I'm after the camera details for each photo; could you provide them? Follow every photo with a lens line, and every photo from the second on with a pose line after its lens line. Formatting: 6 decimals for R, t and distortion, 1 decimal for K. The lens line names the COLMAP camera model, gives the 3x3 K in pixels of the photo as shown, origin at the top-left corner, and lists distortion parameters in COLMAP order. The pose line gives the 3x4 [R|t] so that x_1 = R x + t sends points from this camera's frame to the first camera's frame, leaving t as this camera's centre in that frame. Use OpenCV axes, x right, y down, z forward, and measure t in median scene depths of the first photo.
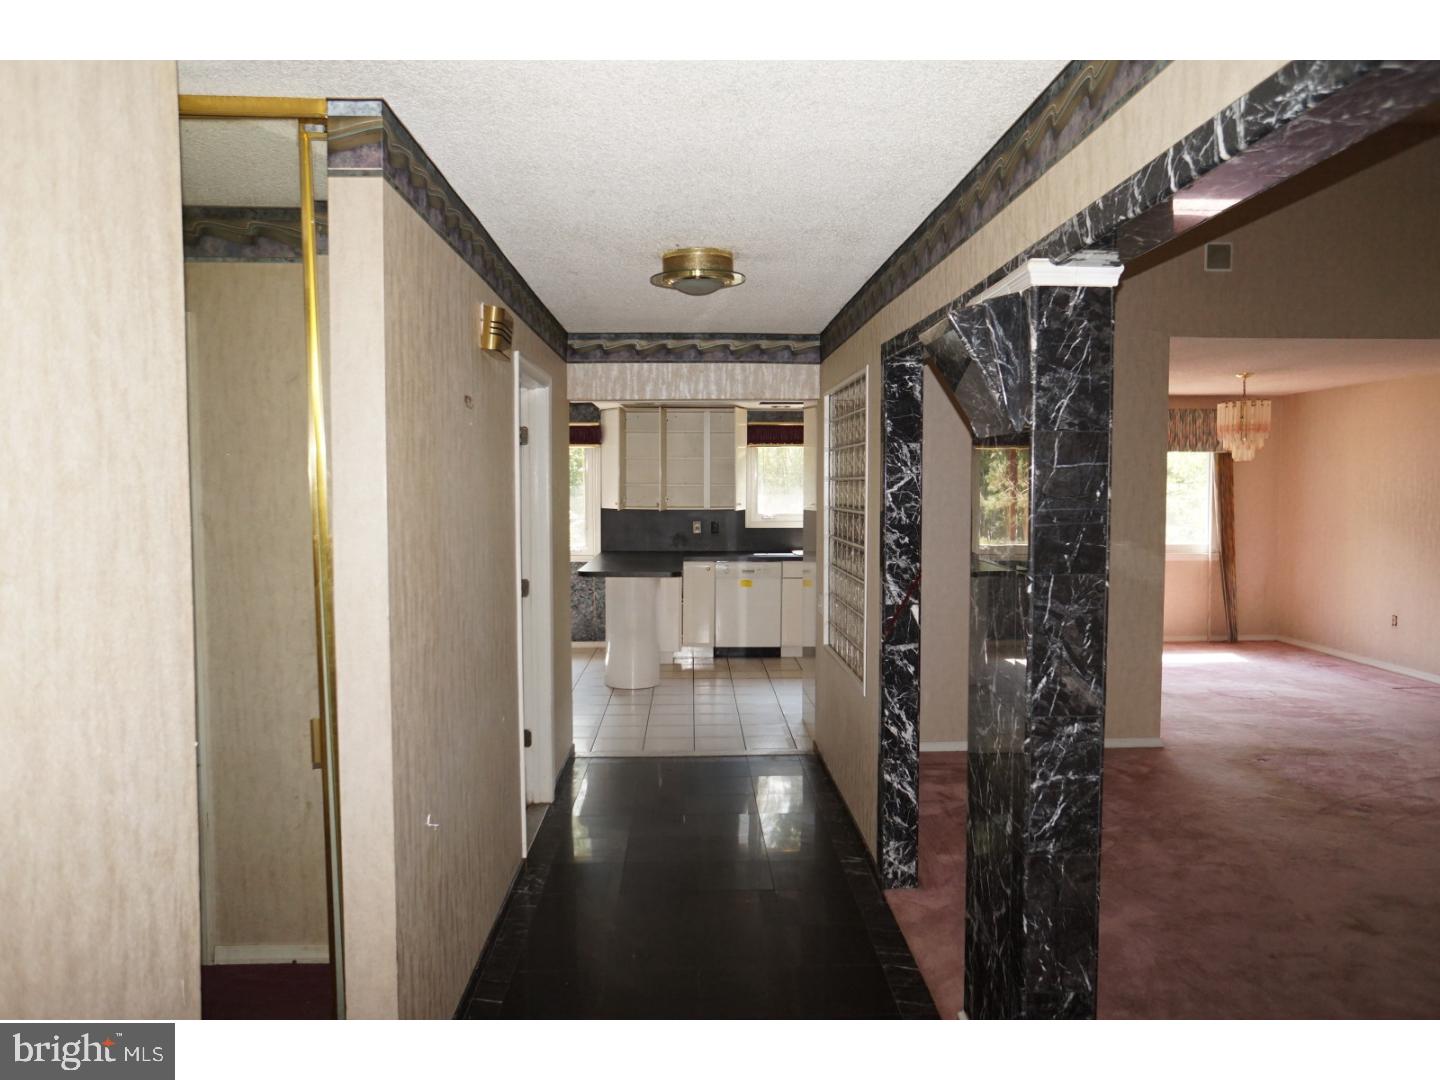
lens RADIAL K [[989.5, 0, 722.2], [0, 989.5, 534.7], [0, 0, 1]] dist [-0.032329, 0.060708]
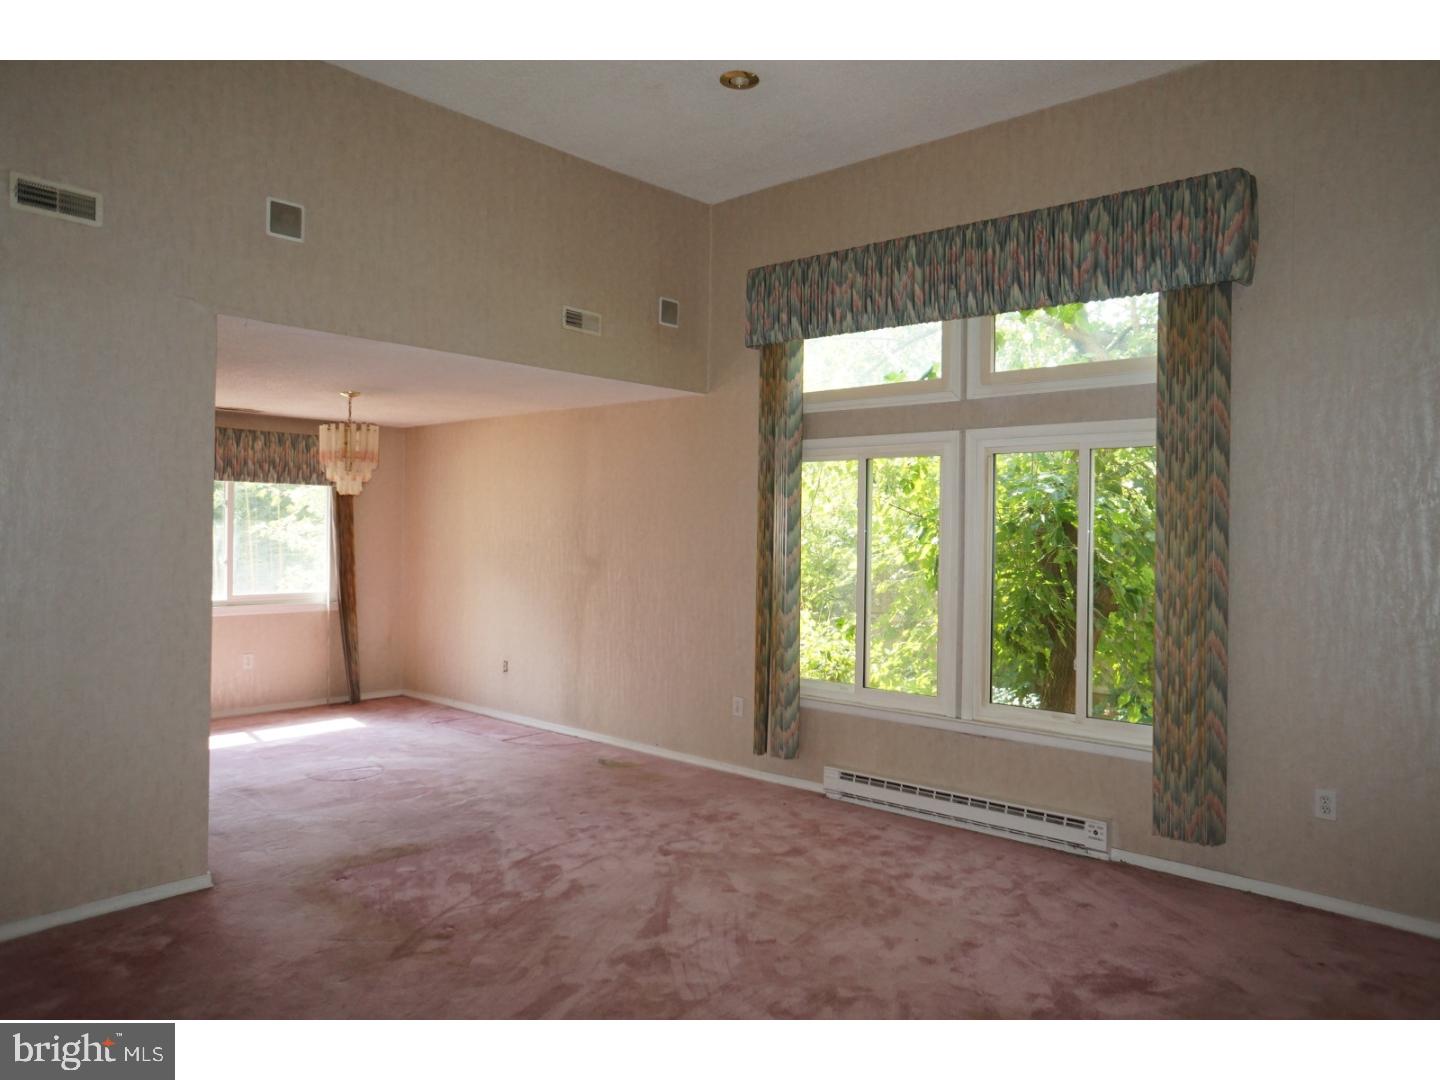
lens RADIAL K [[989.5, 0, 722.2], [0, 989.5, 534.7], [0, 0, 1]] dist [-0.032329, 0.060708]
pose [[0.705077, 0.010475, 0.709053, 0.179978], [0.020330, 0.999181, -0.034977, -0.004912], [-0.708839, 0.039077, 0.704287, 0.205623]]
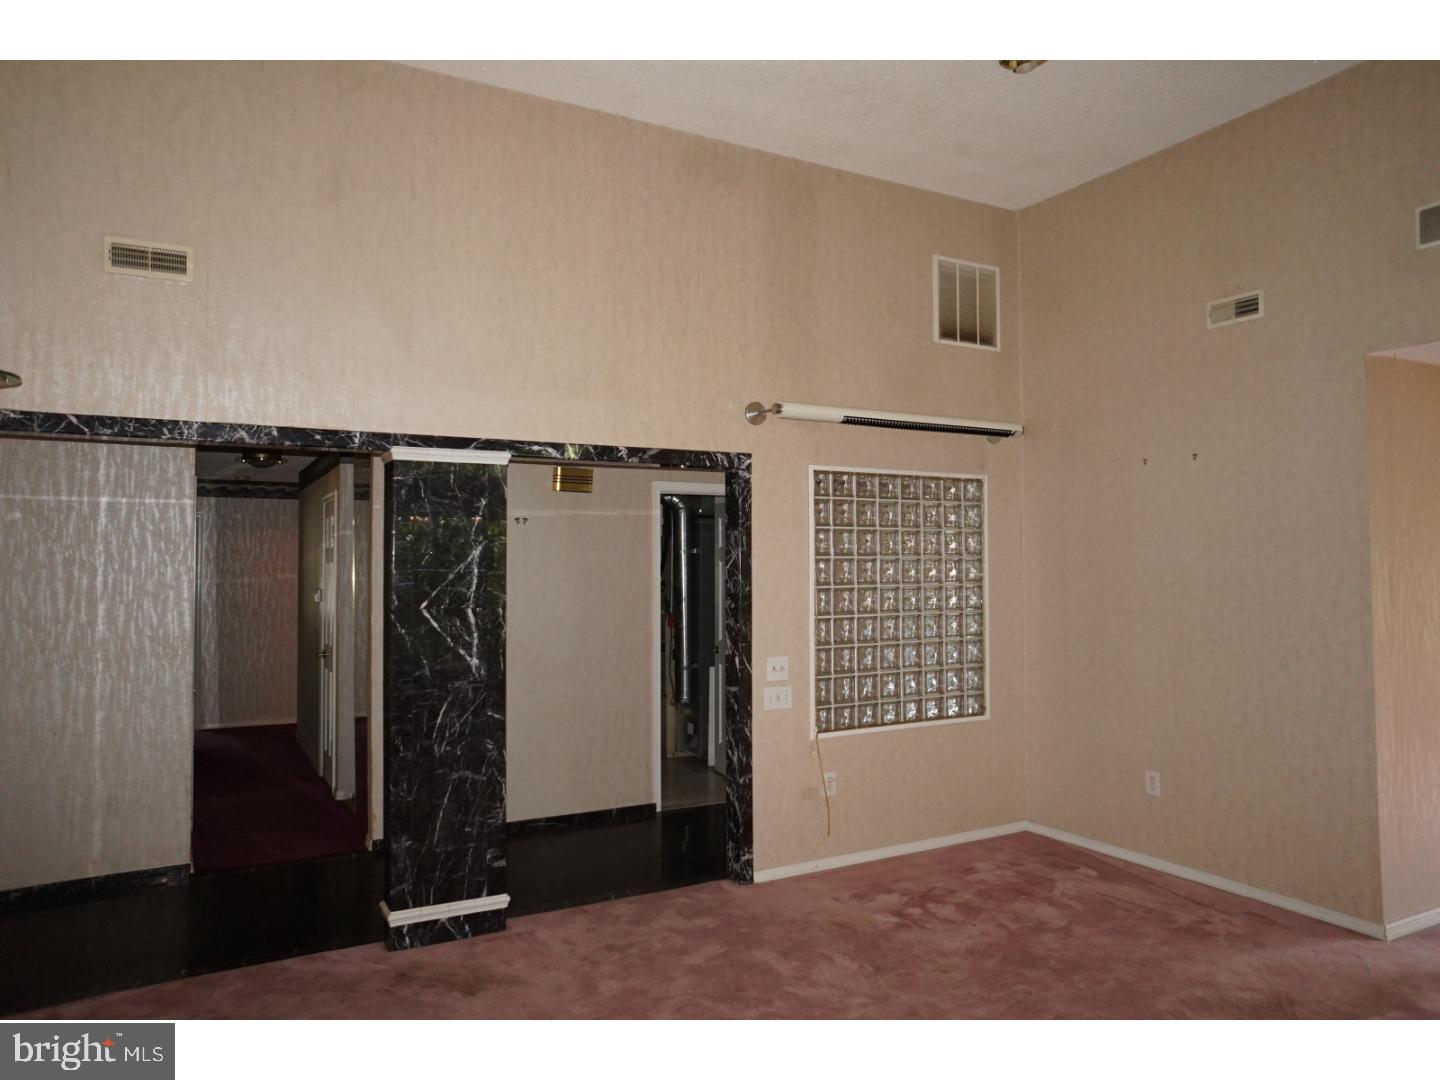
lens RADIAL K [[989.5, 0, 722.2], [0, 989.5, 534.7], [0, 0, 1]] dist [-0.032329, 0.060708]
pose [[0.461709, -0.032711, -0.886428, 0.772990], [-0.036962, 0.997742, -0.056071, -0.008045], [0.886261, 0.058653, 0.459458, 0.224256]]
